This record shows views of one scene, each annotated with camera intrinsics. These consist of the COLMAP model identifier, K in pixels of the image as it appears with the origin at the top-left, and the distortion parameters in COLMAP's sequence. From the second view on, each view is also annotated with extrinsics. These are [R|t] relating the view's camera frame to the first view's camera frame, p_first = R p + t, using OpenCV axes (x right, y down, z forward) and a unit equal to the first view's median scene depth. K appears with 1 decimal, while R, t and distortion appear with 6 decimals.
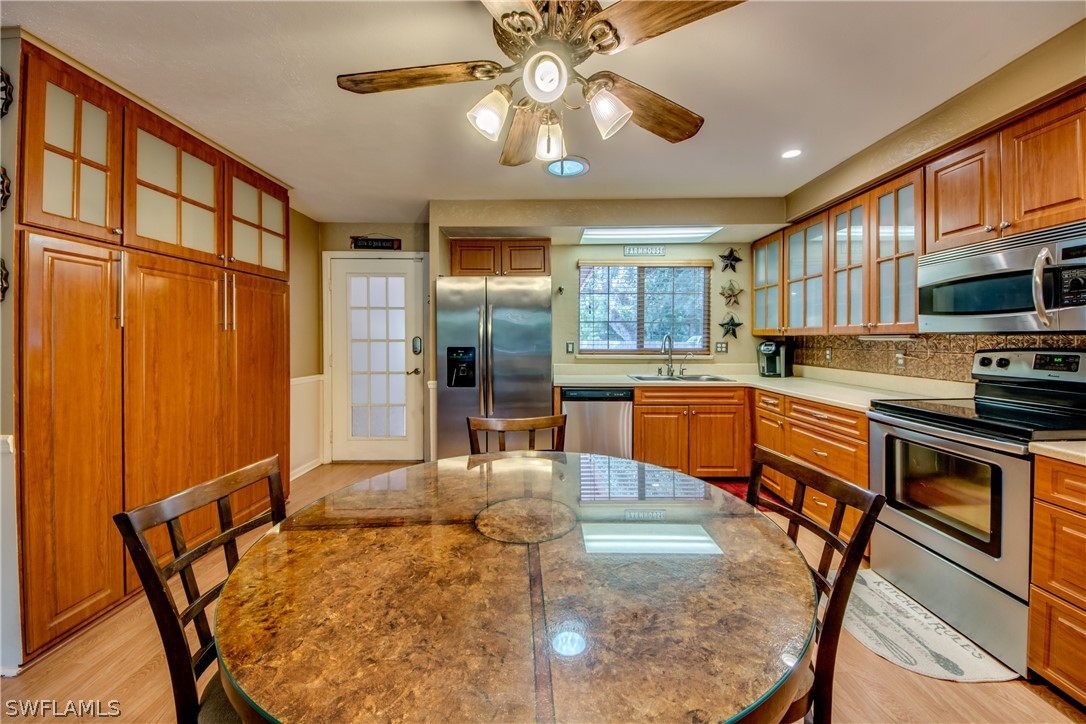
lens RADIAL K [[414.2, 0, 532.8], [0, 414.2, 342.7], [0, 0, 1]] dist [0.001749, -0.012321]
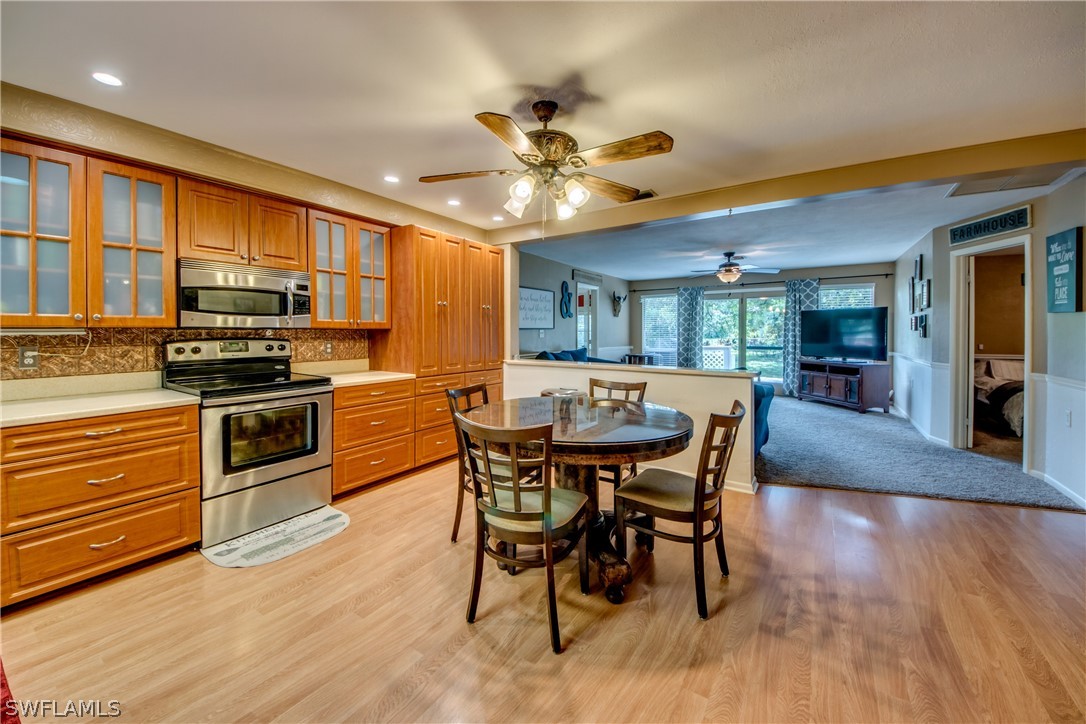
lens RADIAL K [[408.3, 0, 532.9], [0, 408.3, 343.3], [0, 0, 1]] dist [-0.000706, -0.000206]
pose [[-0.848355, -0.014983, 0.529216, -0.311799], [0.005374, 0.999304, 0.036905, -0.010807], [-0.529401, 0.034153, -0.847684, 0.979360]]
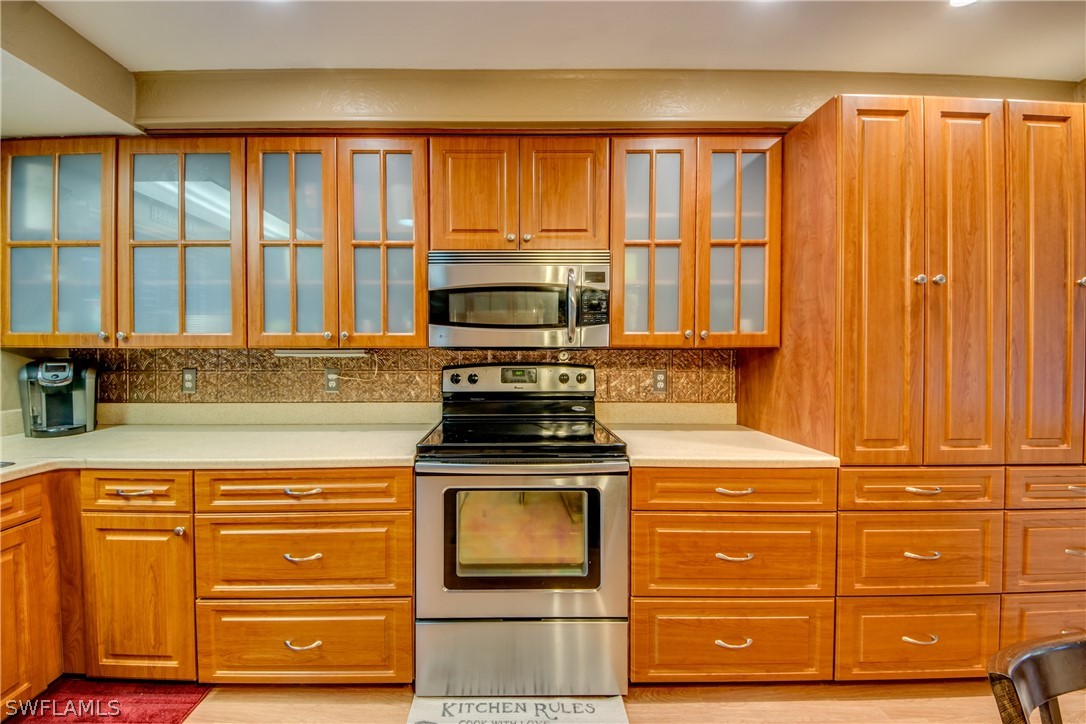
lens RADIAL K [[413.9, 0, 517.2], [0, 413.9, 355.6], [0, 0, 1]] dist [0.019786, -0.015233]
pose [[-0.035384, -0.006165, 0.999355, 0.093768], [0.011100, 0.999917, 0.006562, -0.007384], [-0.999312, 0.011325, -0.035312, 0.584982]]
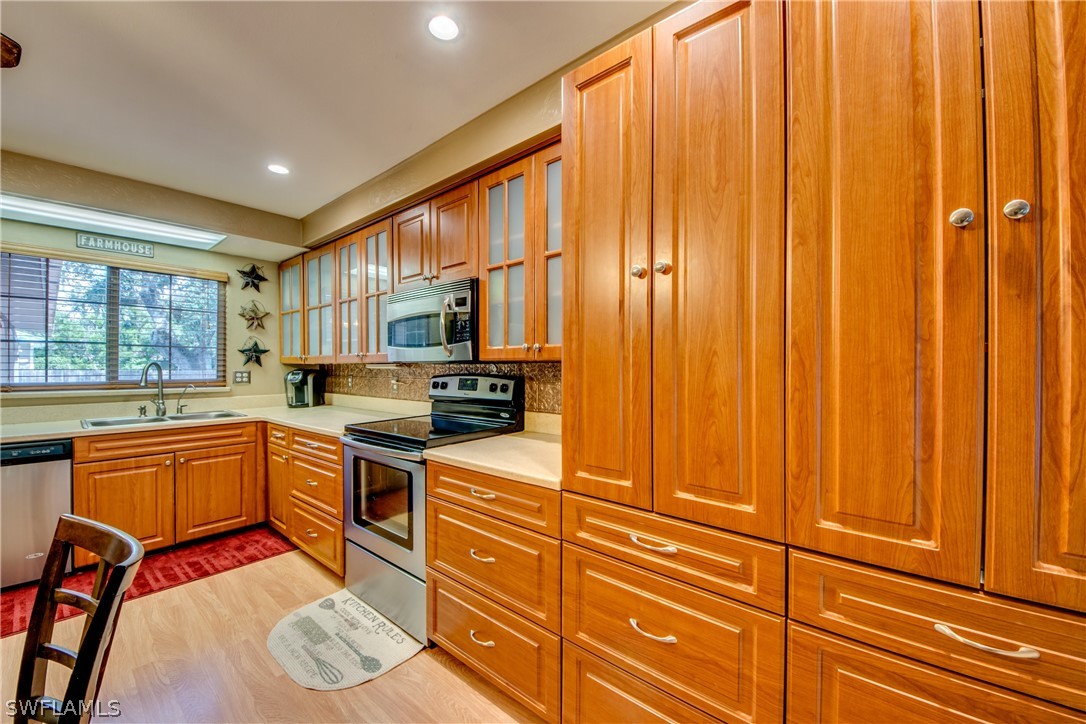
lens RADIAL K [[407.1, 0, 544.0], [0, 407.1, 367.7], [0, 0, 1]] dist [0.034955, -0.028908]
pose [[0.612543, -0.000735, 0.790437, 0.208787], [0.008372, 0.999950, -0.005558, 0.001725], [-0.790393, 0.010023, 0.612519, -0.028237]]
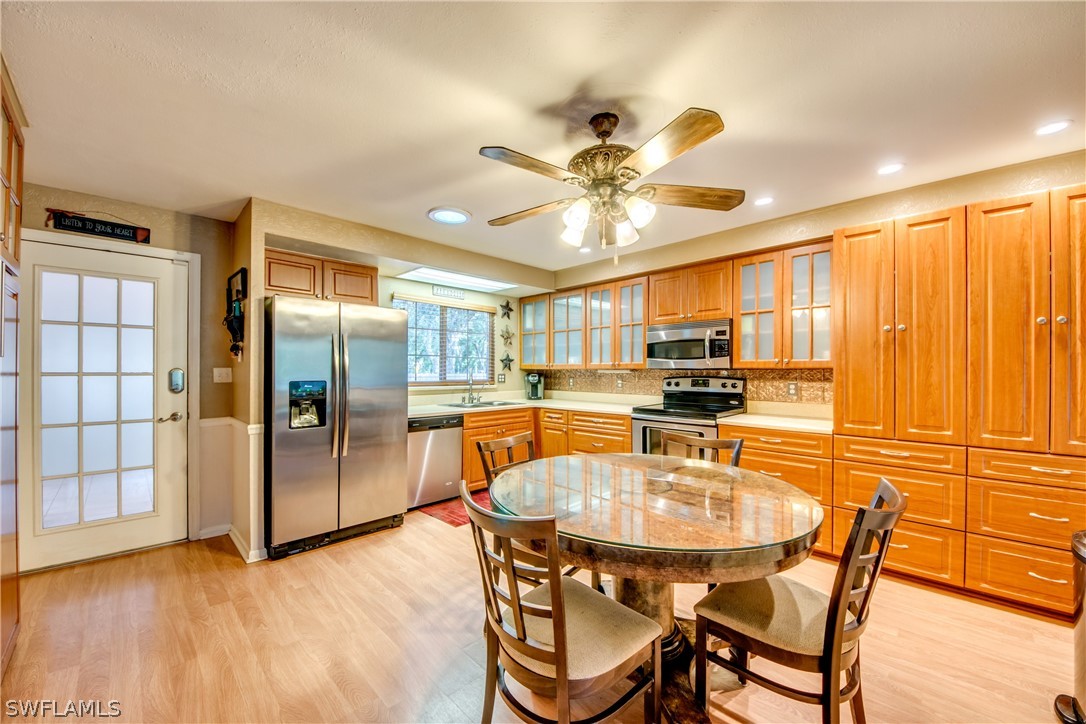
lens RADIAL K [[412.7, 0, 541.9], [0, 412.7, 370.8], [0, 0, 1]] dist [-0.000374, -0.012534]
pose [[0.687273, 0.001263, 0.726398, -0.466833], [0.005794, 0.999957, -0.007220, -0.002286], [-0.726376, 0.009171, 0.687236, 0.065454]]
